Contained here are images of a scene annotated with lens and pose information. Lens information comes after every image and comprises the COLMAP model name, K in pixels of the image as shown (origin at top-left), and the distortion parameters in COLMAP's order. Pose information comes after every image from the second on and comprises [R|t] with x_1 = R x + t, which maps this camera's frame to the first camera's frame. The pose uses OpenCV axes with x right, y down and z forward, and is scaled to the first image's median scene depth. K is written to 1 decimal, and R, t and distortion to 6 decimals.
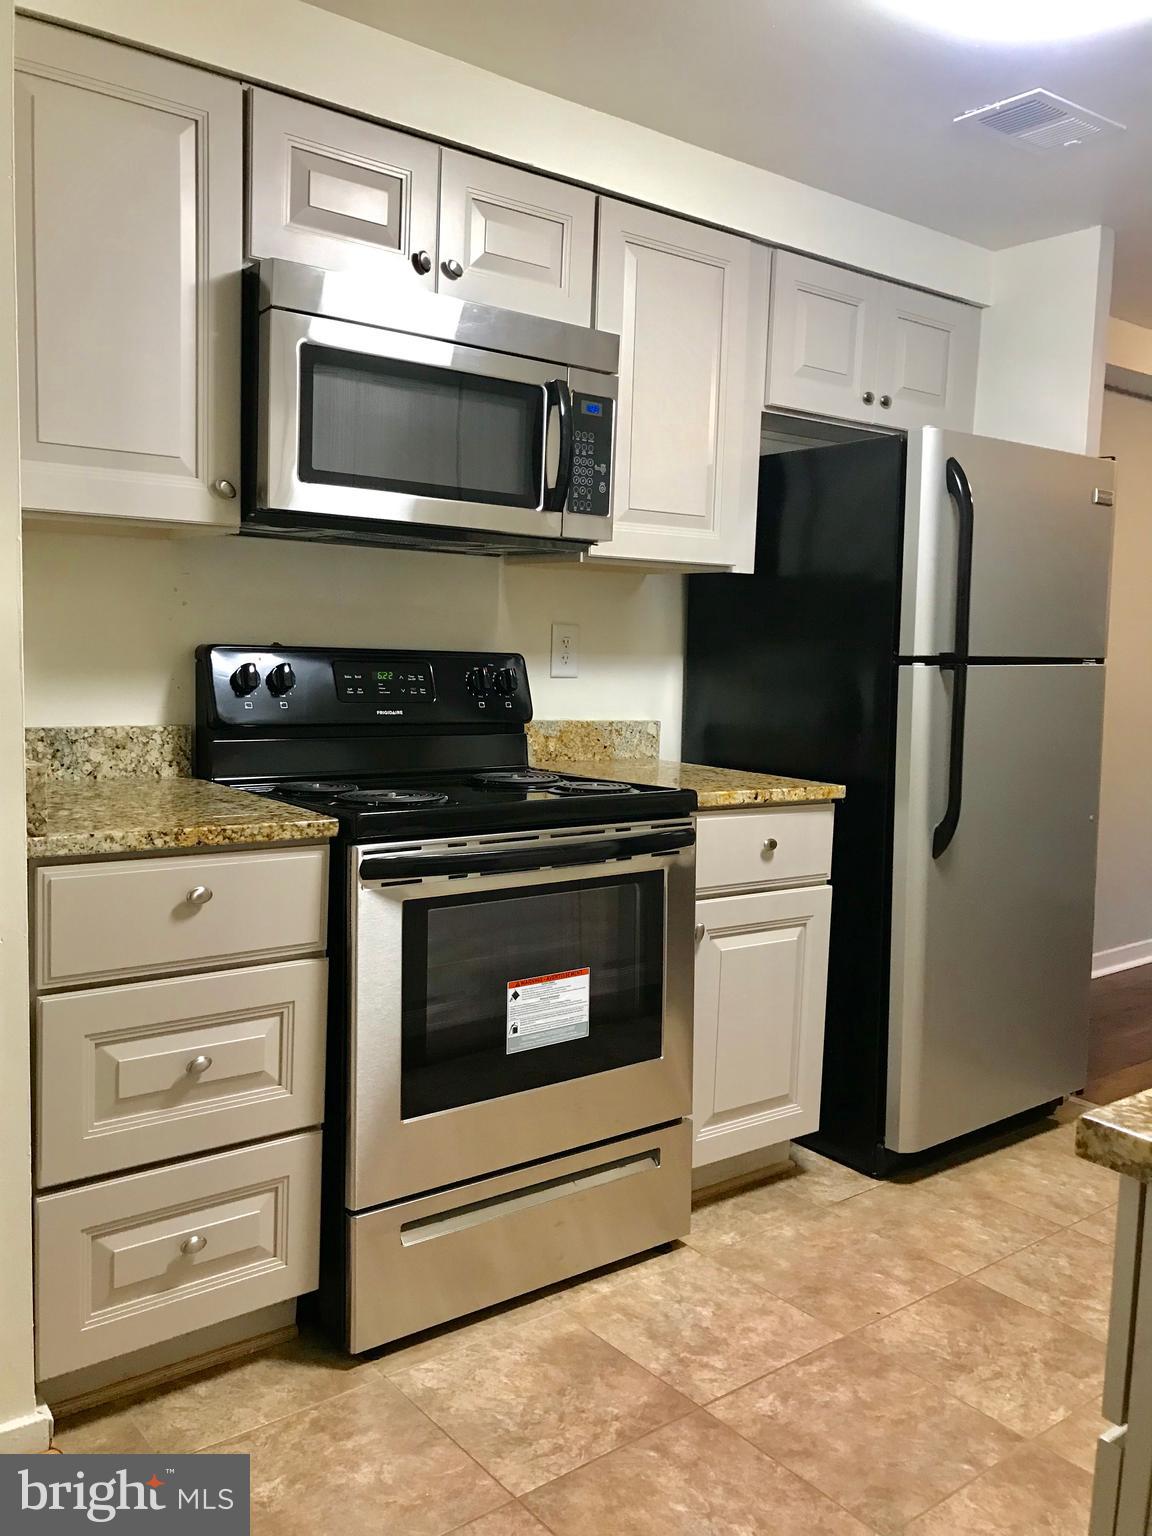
lens RADIAL K [[1271.0, 0, 588.9], [0, 1271.0, 762.8], [0, 0, 1]] dist [0.009798, 0.014572]
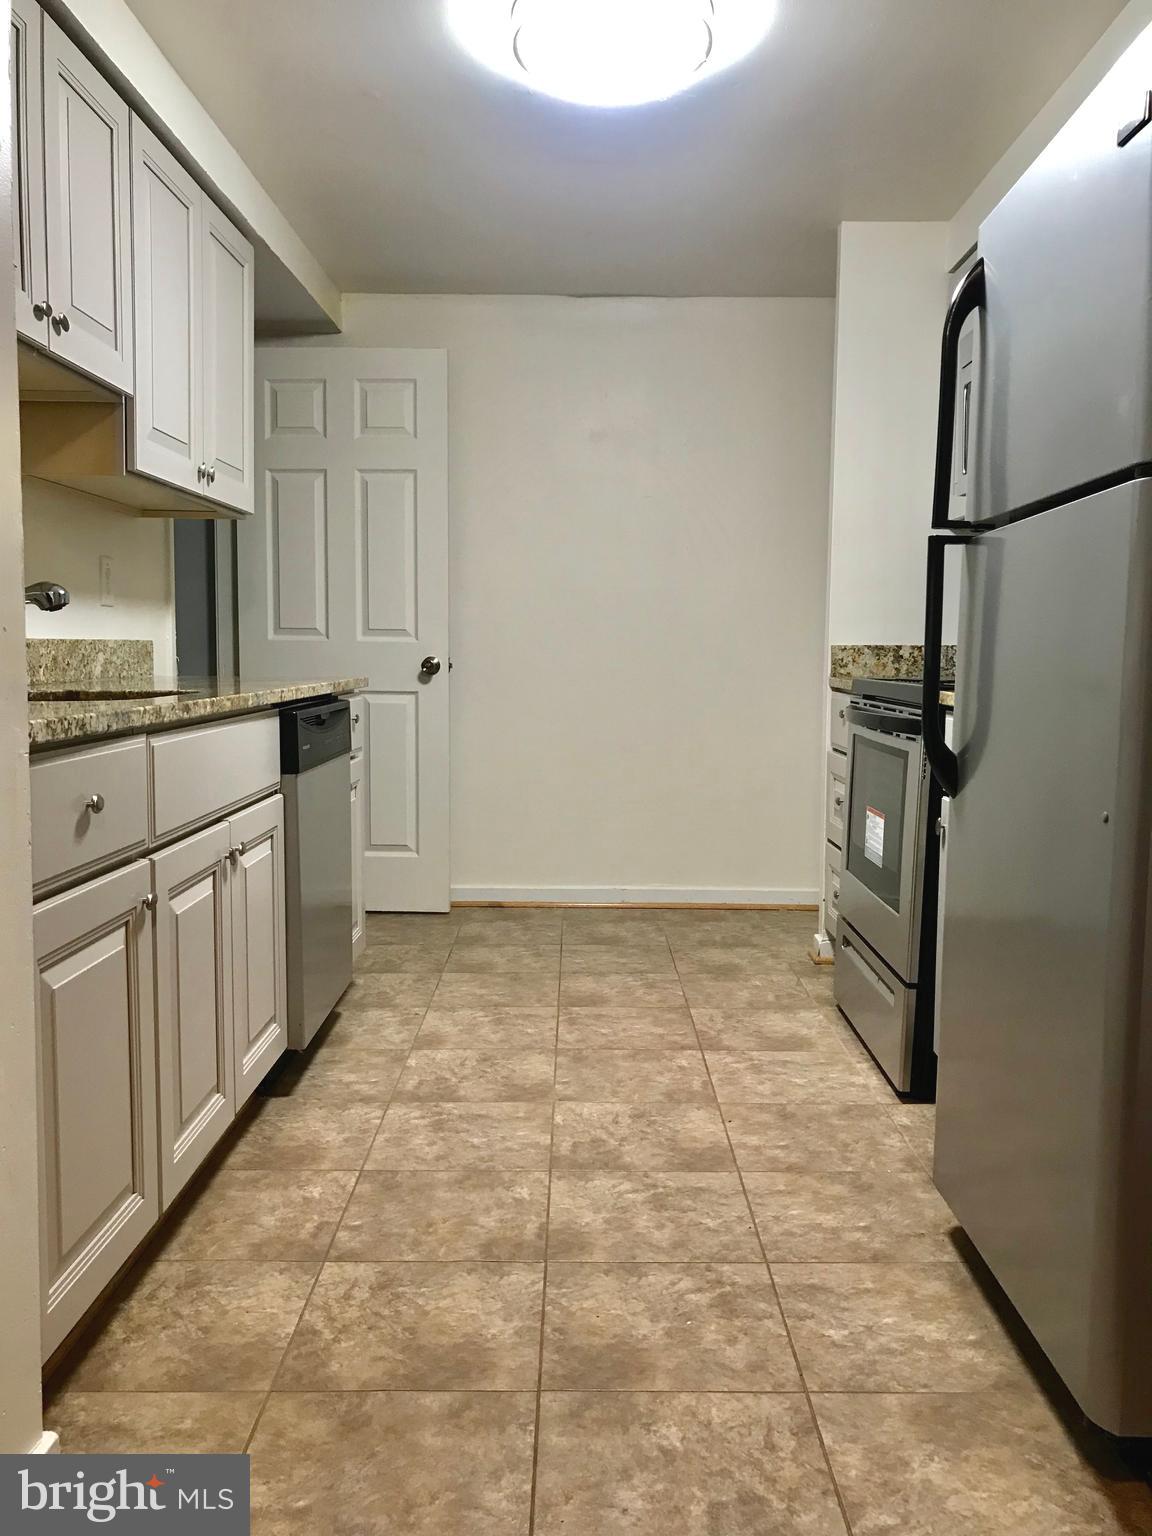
lens RADIAL K [[1271.0, 0, 591.4], [0, 1271.0, 766.3], [0, 0, 1]] dist [0.009798, 0.014572]
pose [[-0.626990, 0.028498, -0.778506, 1.300402], [-0.109845, 0.986113, 0.124564, -0.015585], [0.771244, 0.163615, -0.615152, 1.699697]]
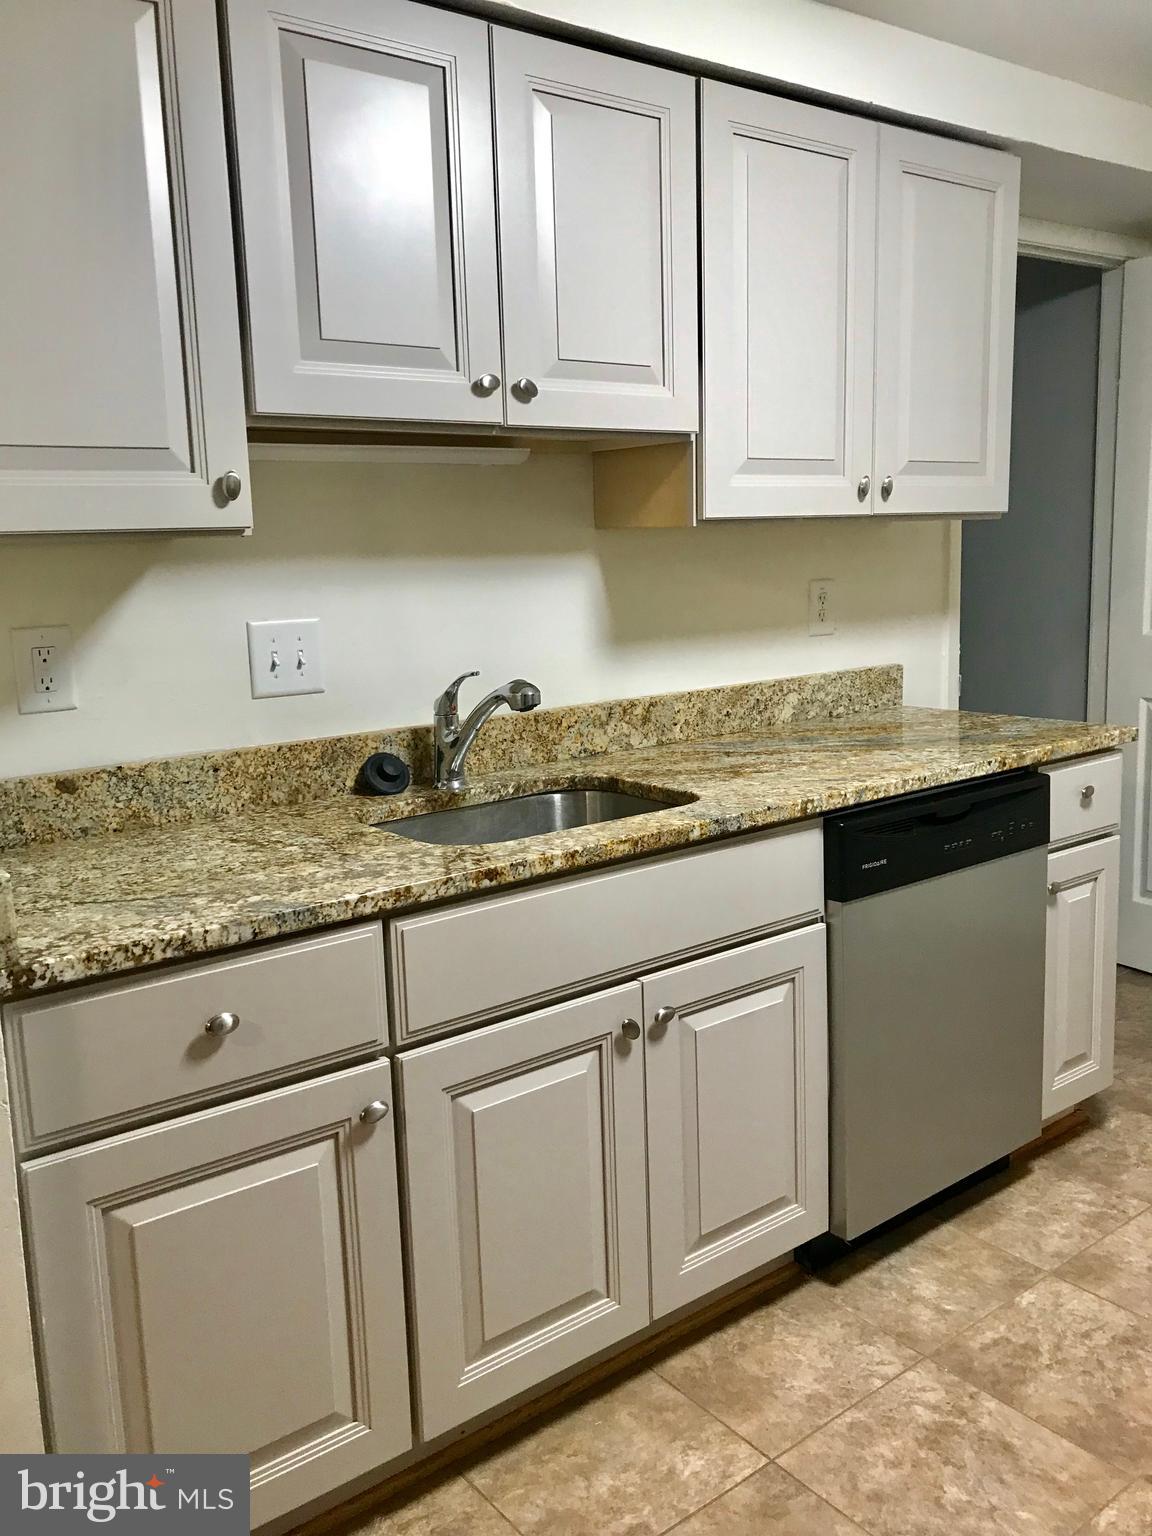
lens RADIAL K [[1271.0, 0, 585.1], [0, 1271.0, 761.3], [0, 0, 1]] dist [0.009798, 0.014572]
pose [[-0.999776, -0.009628, 0.018834, 0.606601], [-0.004225, 0.963350, 0.268216, -0.205916], [-0.020726, 0.268076, -0.963175, 1.606075]]
